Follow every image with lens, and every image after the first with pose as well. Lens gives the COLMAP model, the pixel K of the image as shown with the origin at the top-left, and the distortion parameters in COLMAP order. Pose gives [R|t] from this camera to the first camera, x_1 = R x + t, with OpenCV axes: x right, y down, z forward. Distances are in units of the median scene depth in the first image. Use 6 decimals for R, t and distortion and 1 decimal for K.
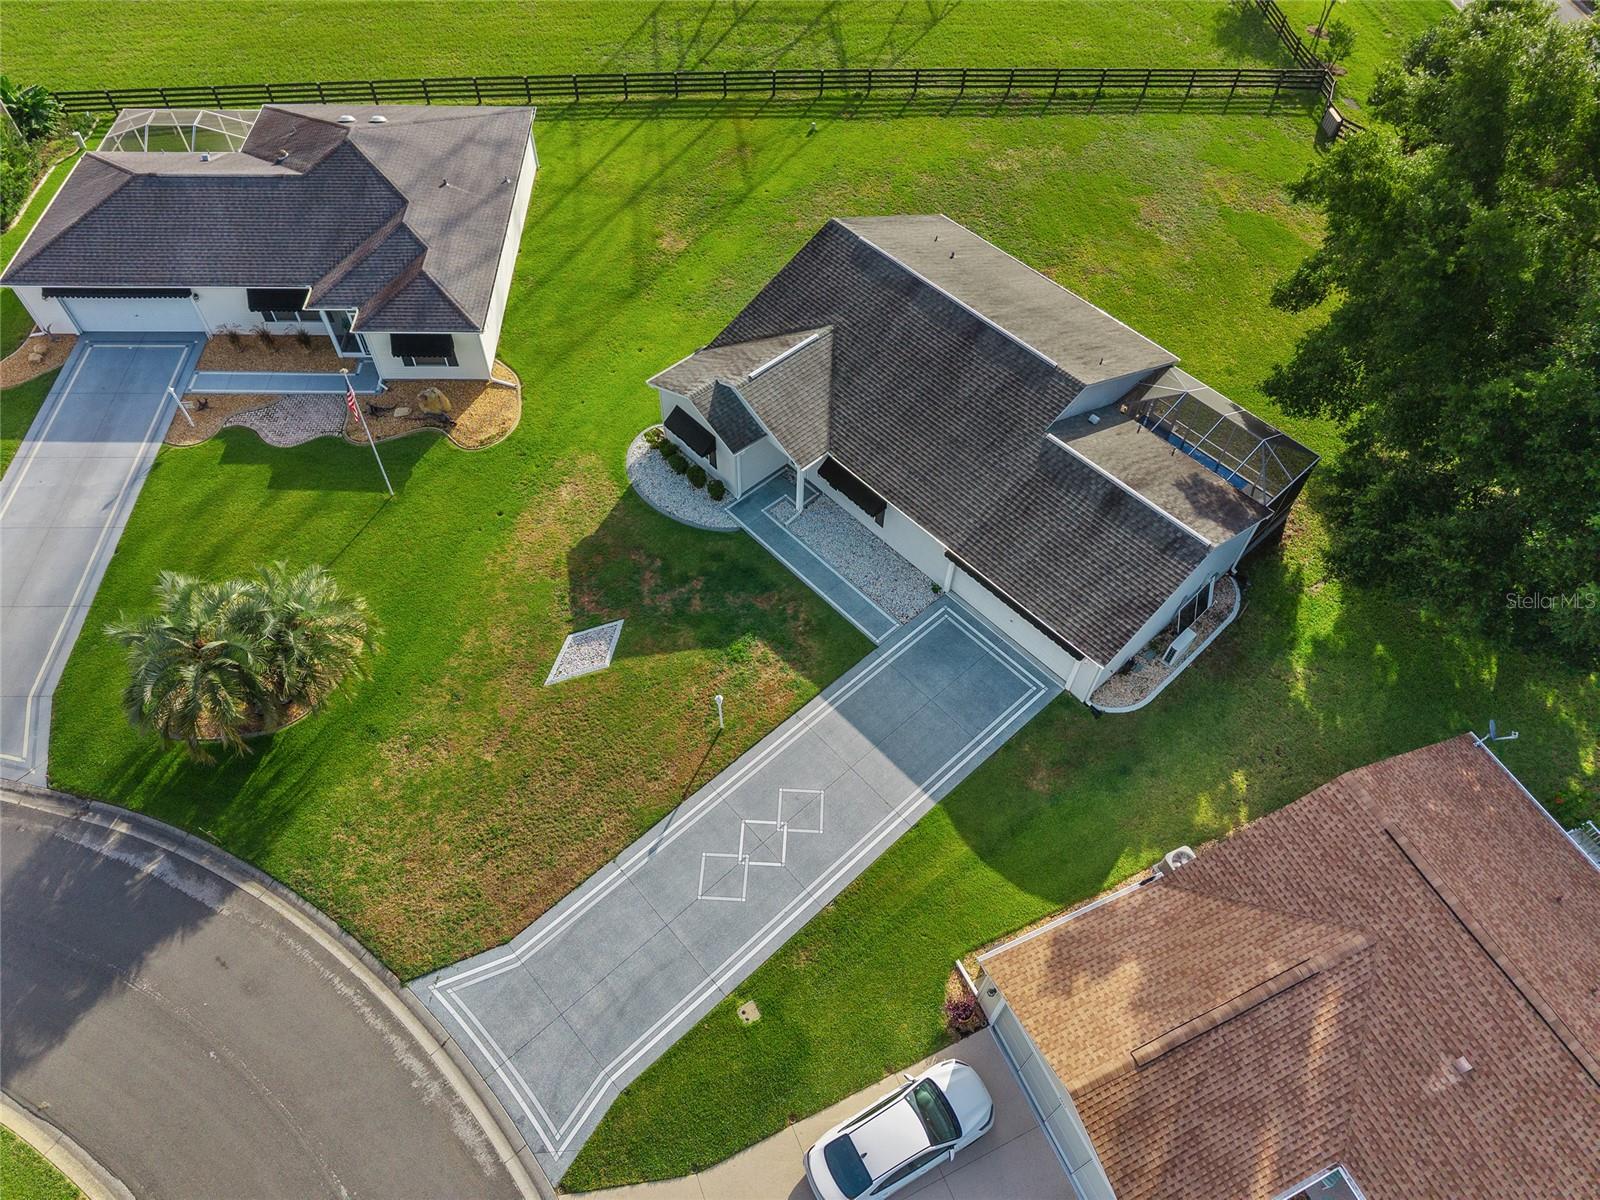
lens RADIAL K [[1074.7, 0, 791.6], [0, 1074.7, 600.8], [0, 0, 1]] dist [0.033295, -0.035407]
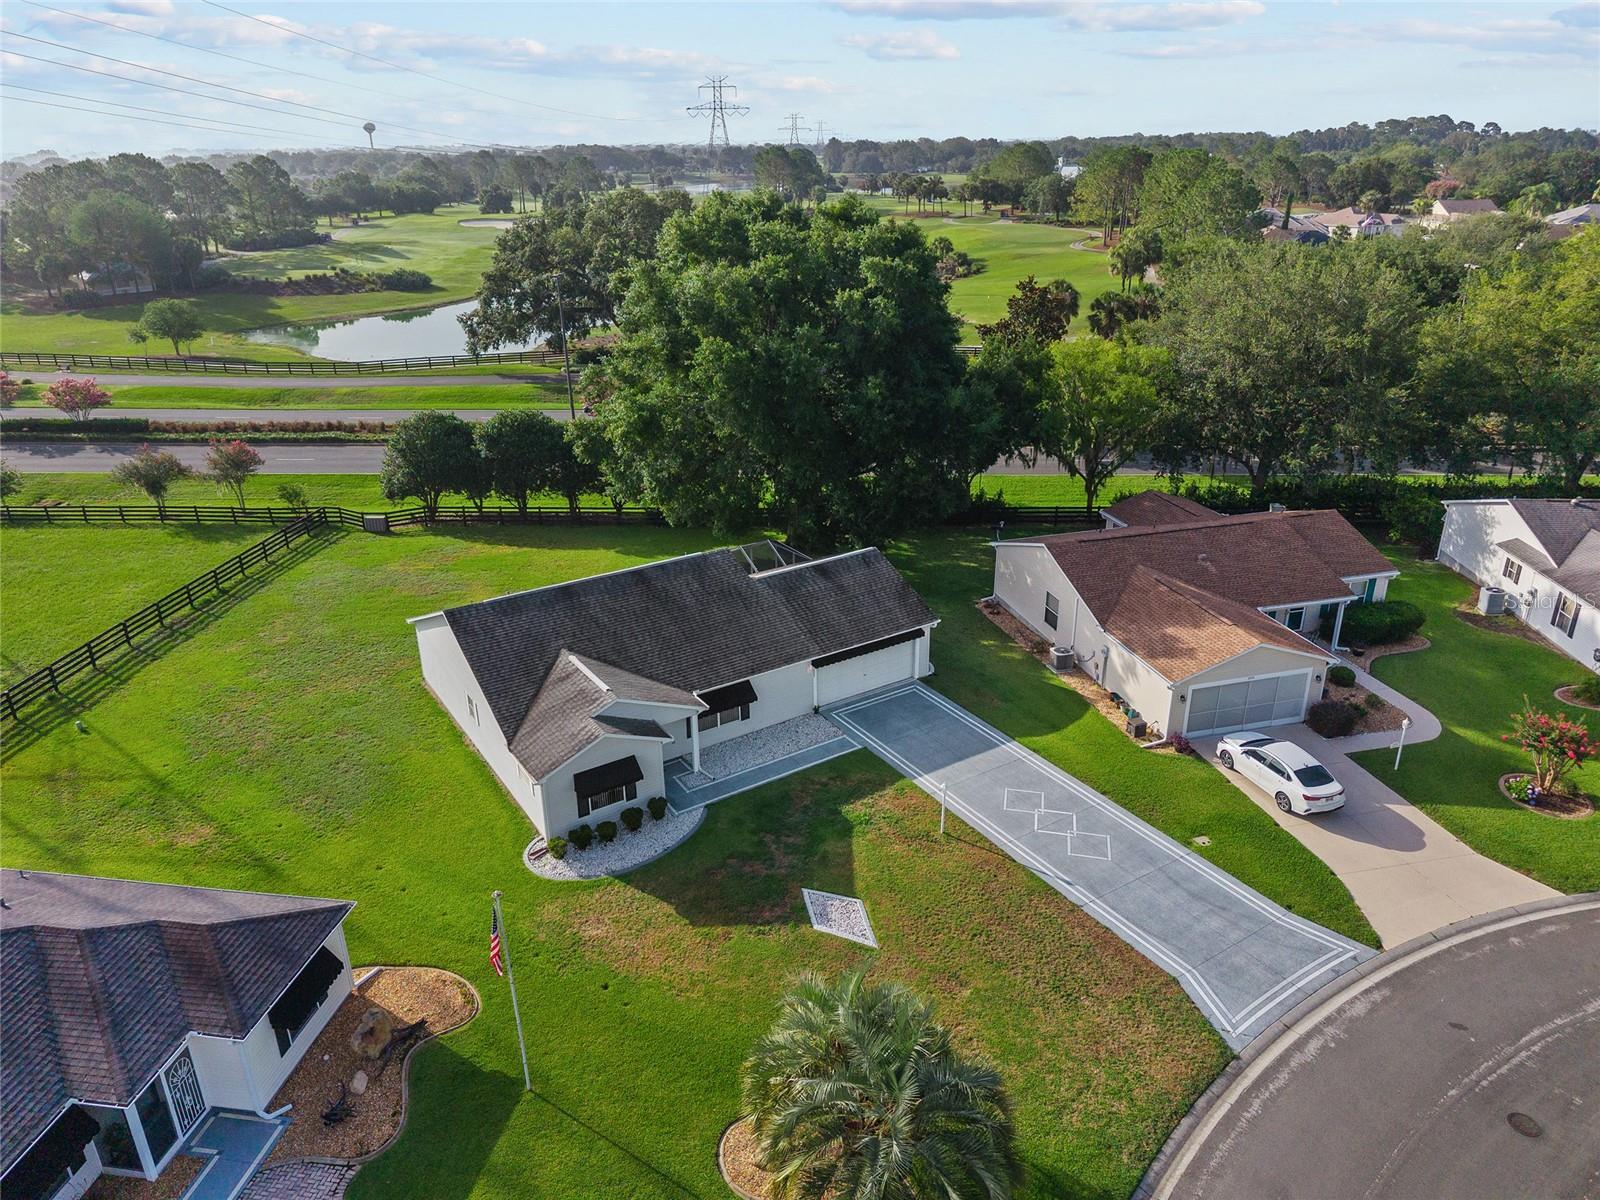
lens RADIAL K [[1074.7, 0, 799.7], [0, 1074.7, 619.3], [0, 0, 1]] dist [0.033295, -0.035407]
pose [[0.162891, -0.418607, 0.893440, -0.900156], [0.803267, 0.582080, 0.126274, -0.239142], [-0.572912, 0.697102, 0.431069, 0.443678]]
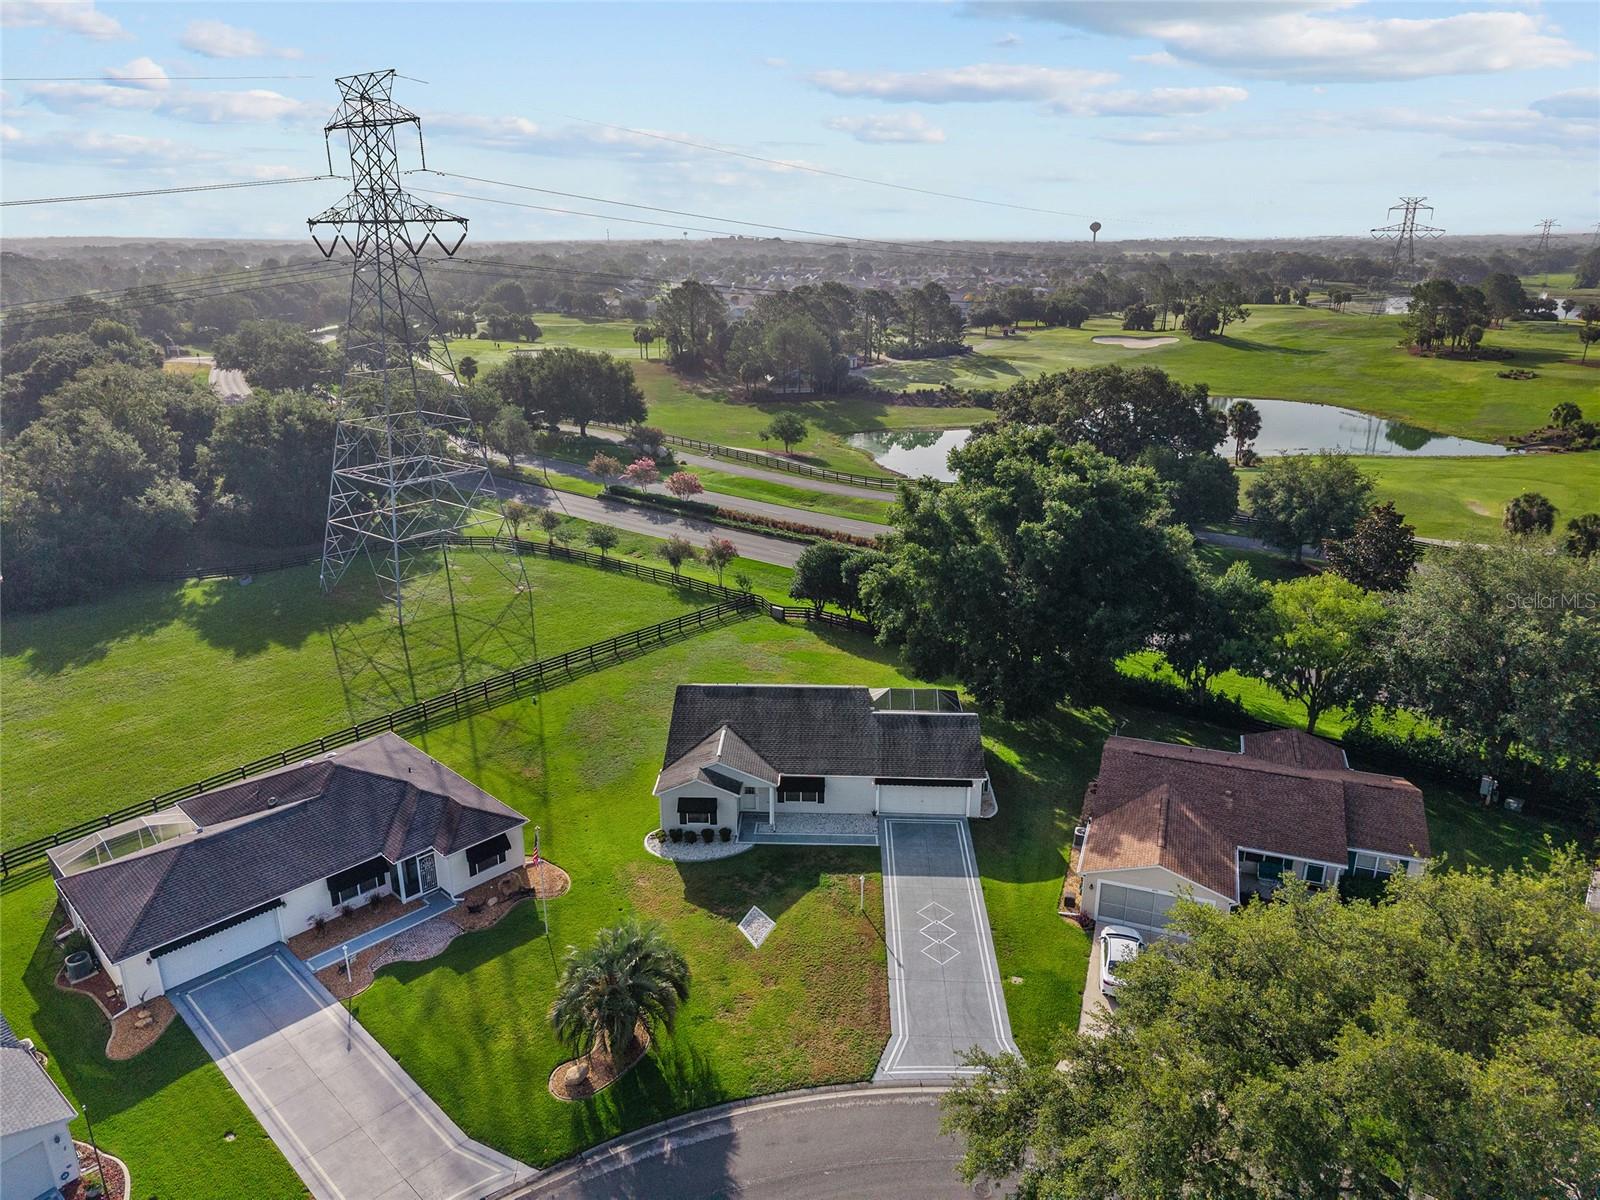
lens RADIAL K [[1074.7, 0, 796.9], [0, 1074.7, 597.0], [0, 0, 1]] dist [0.033295, -0.035407]
pose [[0.704206, -0.244872, 0.666432, -1.029904], [0.580925, 0.738368, -0.342548, 0.254256], [-0.408191, 0.628371, 0.662216, -0.303625]]
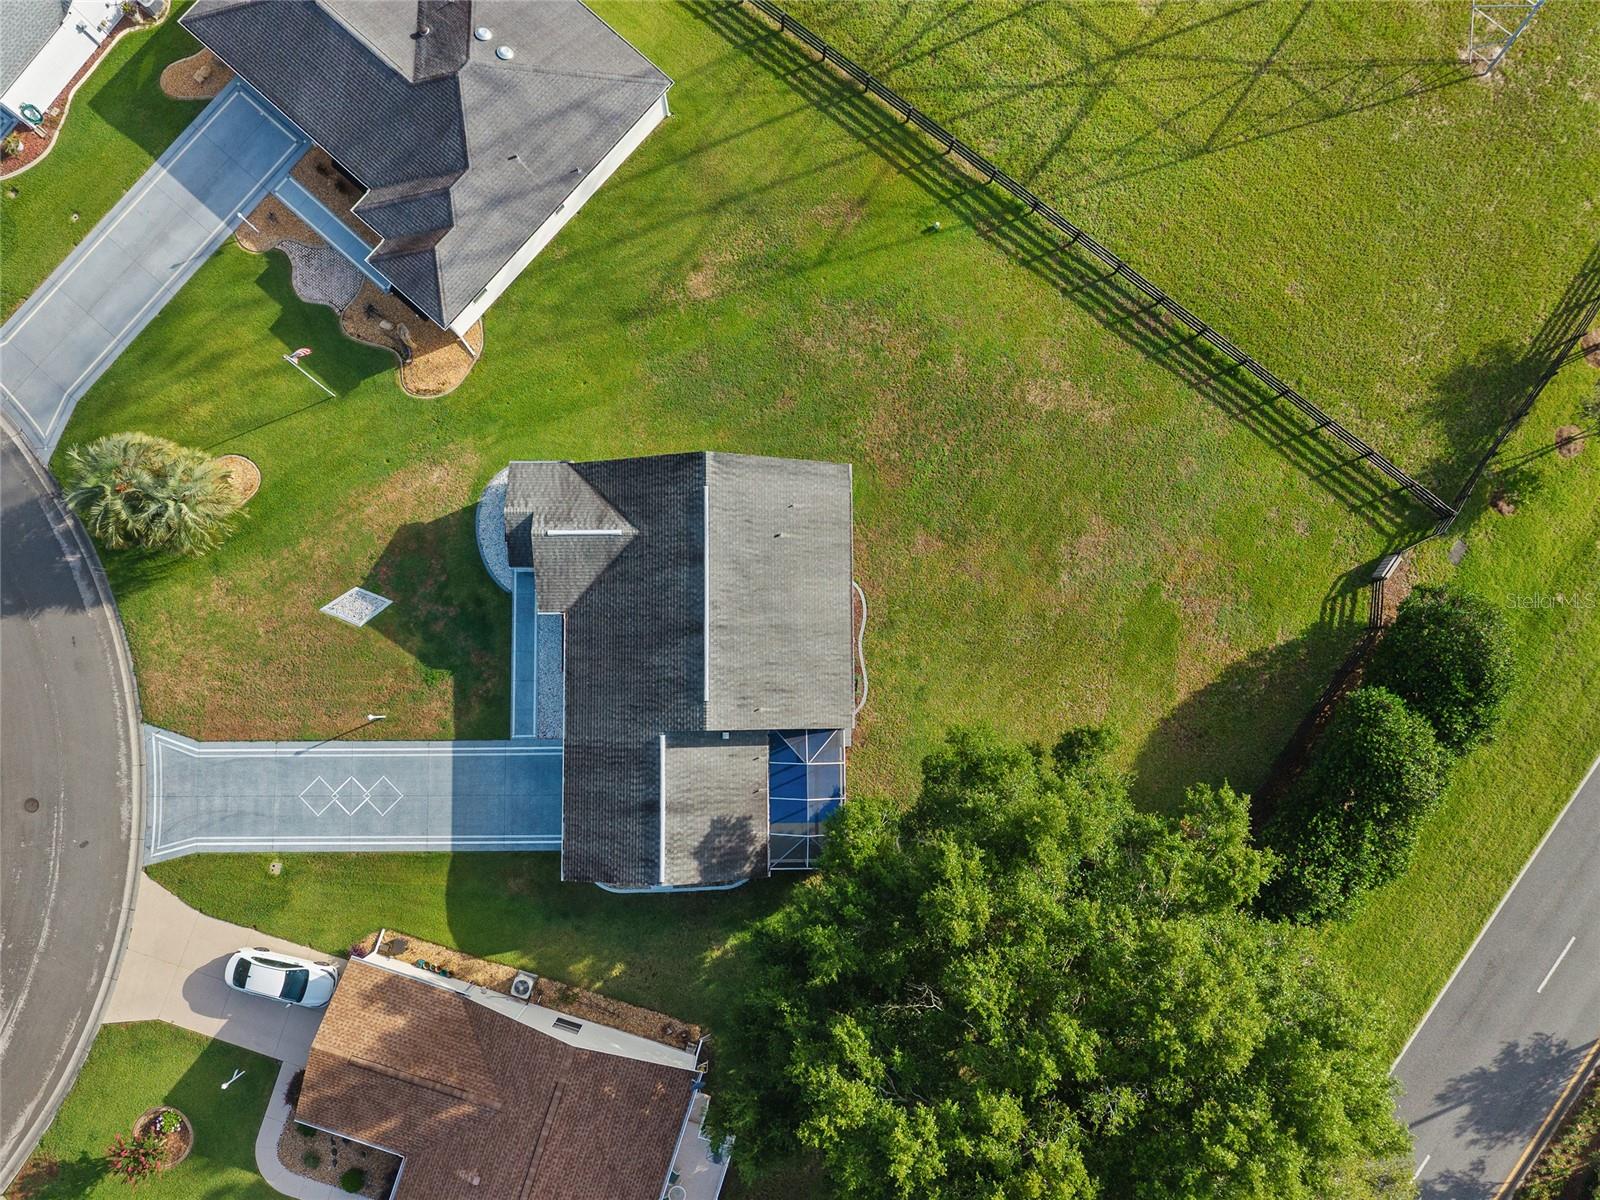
lens RADIAL K [[1074.7, 0, 762.9], [0, 1074.7, 641.8], [0, 0, 1]] dist [0.033295, -0.035407]
pose [[0.741084, 0.669587, -0.049477, 0.311399], [-0.541225, 0.639372, 0.546150, -0.995196], [0.397329, -0.377964, 0.836225, -0.010822]]
